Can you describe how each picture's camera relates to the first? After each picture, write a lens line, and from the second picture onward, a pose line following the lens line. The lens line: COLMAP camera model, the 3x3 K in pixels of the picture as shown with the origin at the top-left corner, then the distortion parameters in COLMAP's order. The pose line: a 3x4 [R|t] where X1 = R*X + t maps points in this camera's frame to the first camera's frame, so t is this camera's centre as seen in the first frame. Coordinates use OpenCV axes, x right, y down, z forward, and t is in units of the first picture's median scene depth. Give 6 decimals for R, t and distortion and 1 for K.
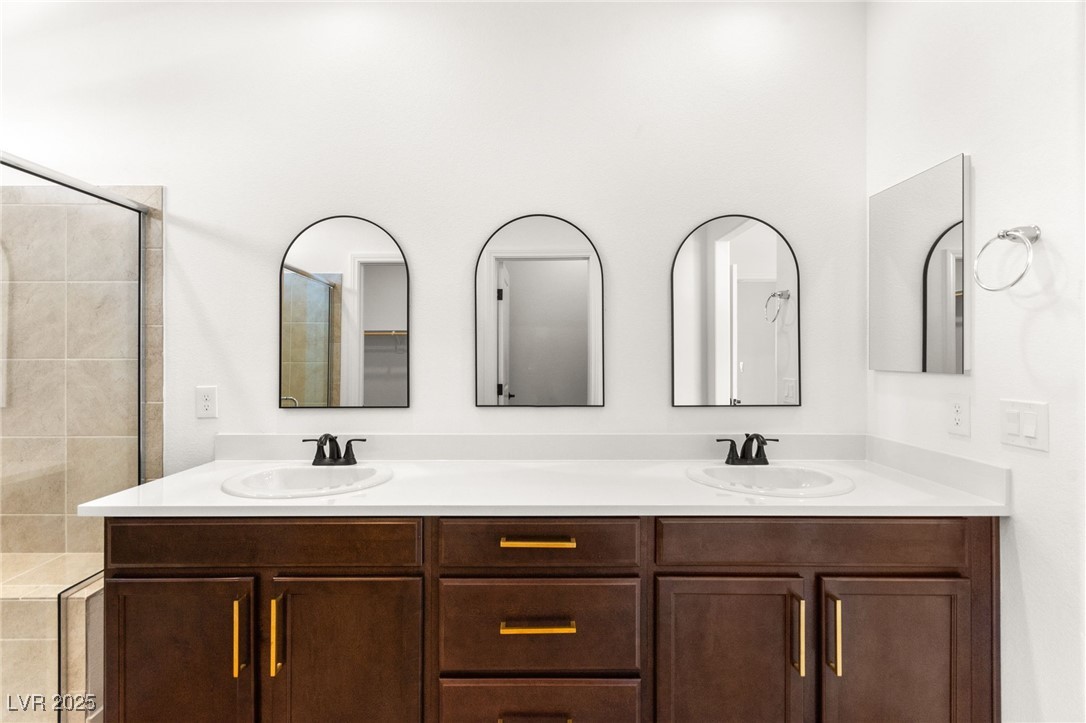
lens RADIAL K [[482.4, 0, 542.2], [0, 482.4, 363.9], [0, 0, 1]] dist [-0.026217, -0.000034]
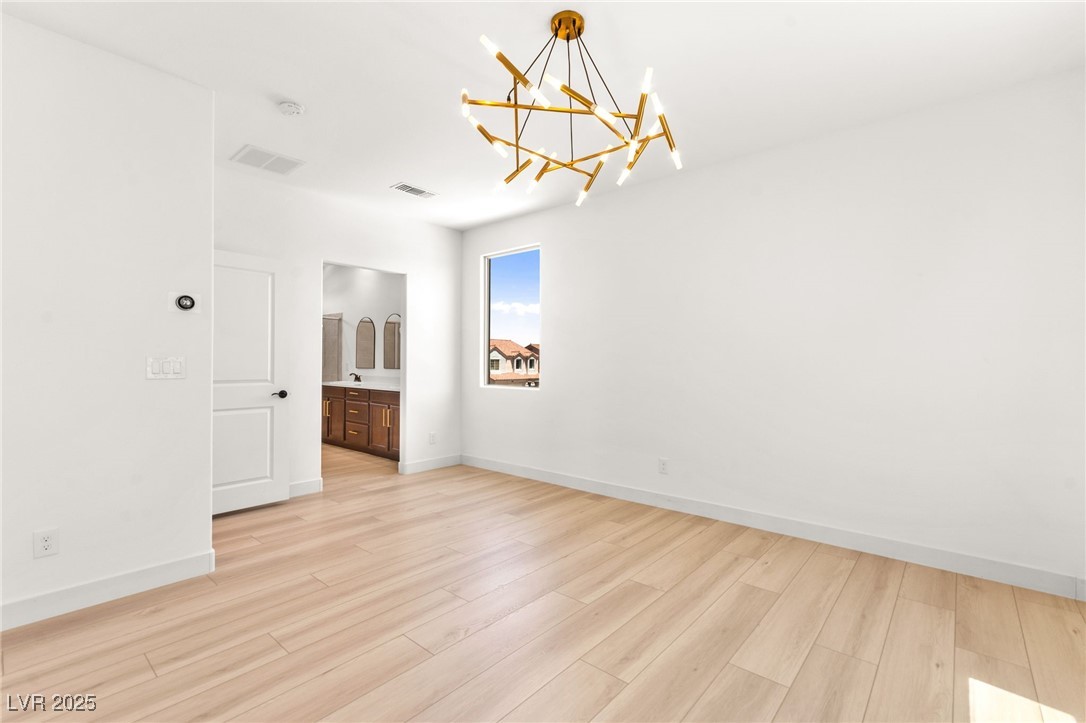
lens RADIAL K [[483.4, 0, 536.0], [0, 483.4, 363.1], [0, 0, 1]] dist [0.003203, 0.000032]
pose [[0.751545, 0.002978, -0.659675, 3.118450], [-0.000708, 0.999993, 0.003708, 0.032576], [0.659681, -0.002319, 0.751542, -0.988401]]
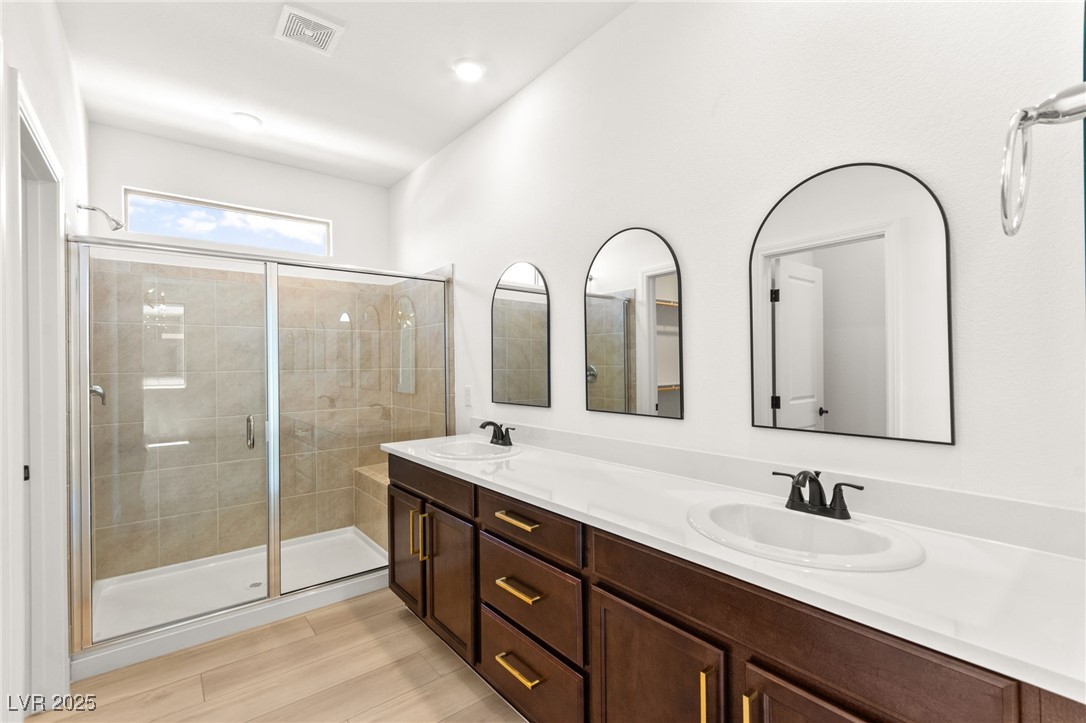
lens RADIAL K [[483.4, 0, 536.0], [0, 483.4, 363.1], [0, 0, 1]] dist [0.003203, 0.000032]
pose [[0.617599, -0.008868, -0.786443, 0.696079], [0.014457, 0.999895, 0.000078, -0.026090], [0.786360, -0.011417, 0.617662, 0.183804]]
